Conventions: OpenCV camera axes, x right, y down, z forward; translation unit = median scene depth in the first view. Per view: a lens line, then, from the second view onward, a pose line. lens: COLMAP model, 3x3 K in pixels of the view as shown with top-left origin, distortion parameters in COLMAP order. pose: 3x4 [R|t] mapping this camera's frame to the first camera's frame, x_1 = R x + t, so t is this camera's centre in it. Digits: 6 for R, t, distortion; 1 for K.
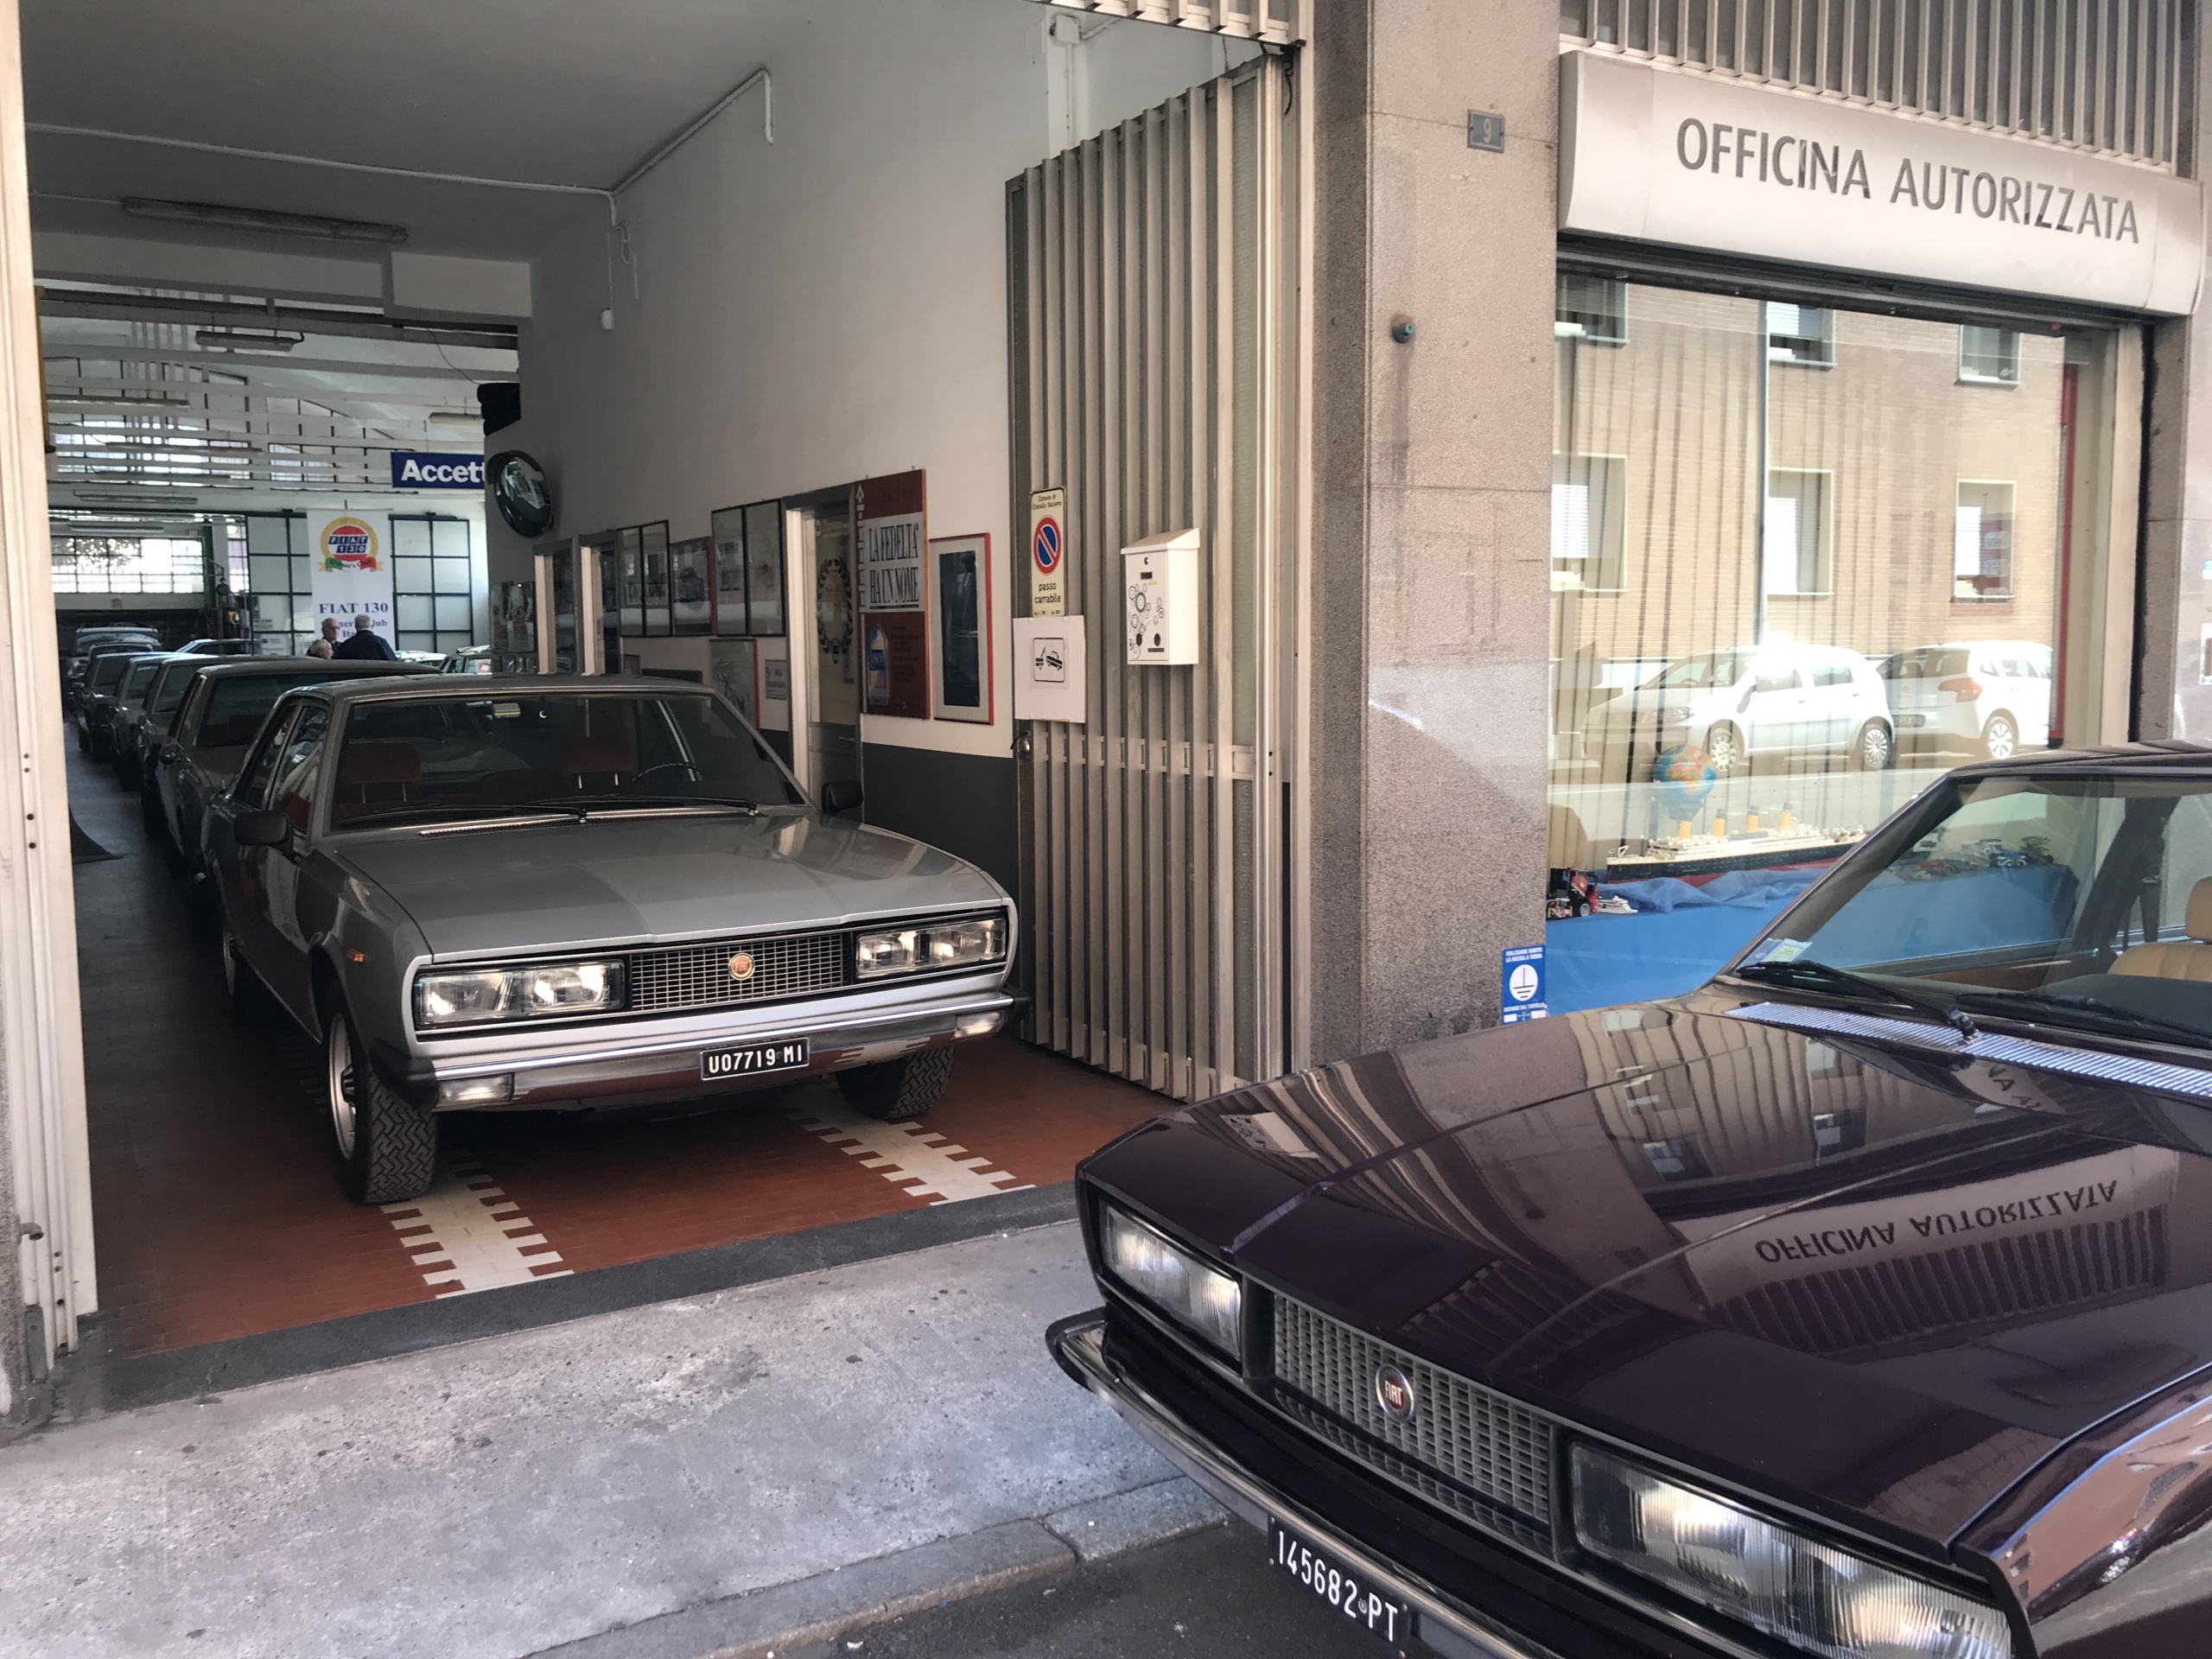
lens RADIAL K [[1783.1, 0, 1106.0], [0, 1783.1, 829.5], [0, 0, 1]] dist [-0.011192, -0.001542]
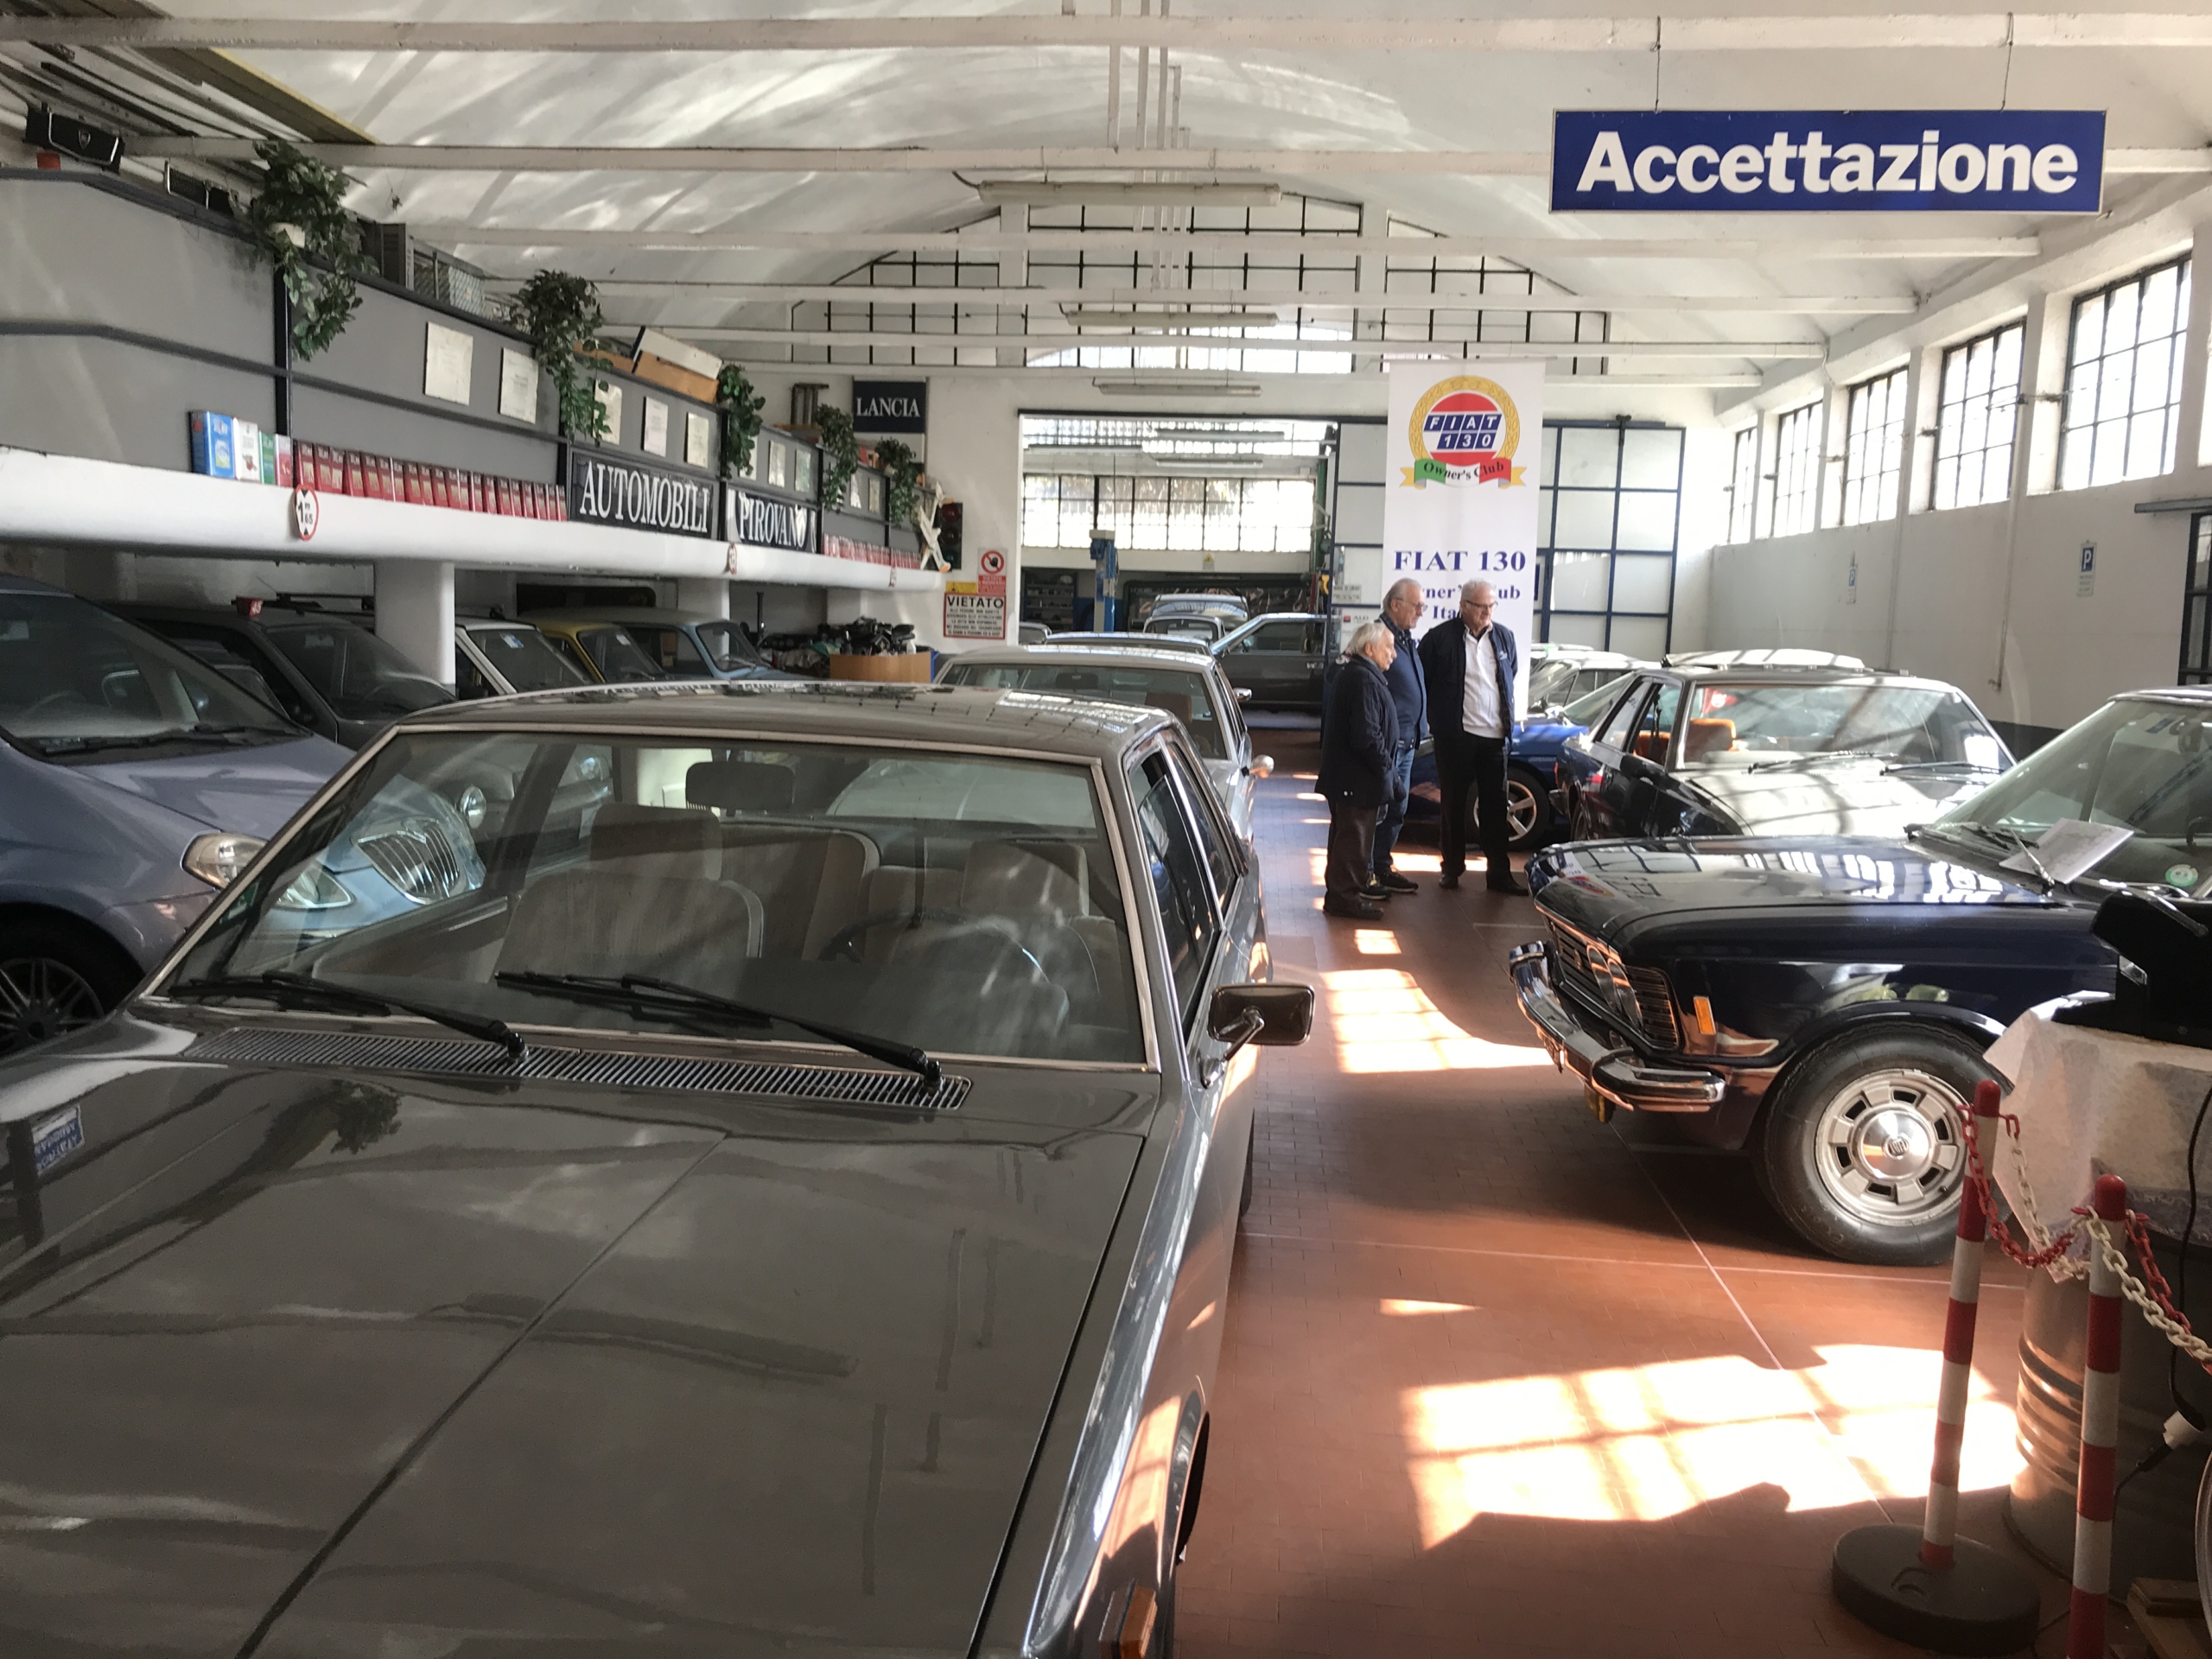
lens RADIAL K [[1783.1, 0, 1106.0], [0, 1783.1, 829.5], [0, 0, 1]] dist [-0.011192, -0.001542]
pose [[0.808944, 0.102368, -0.578905, -0.208744], [-0.097792, 0.994435, 0.039195, -0.060413], [0.579696, 0.024906, 0.814452, 0.543397]]
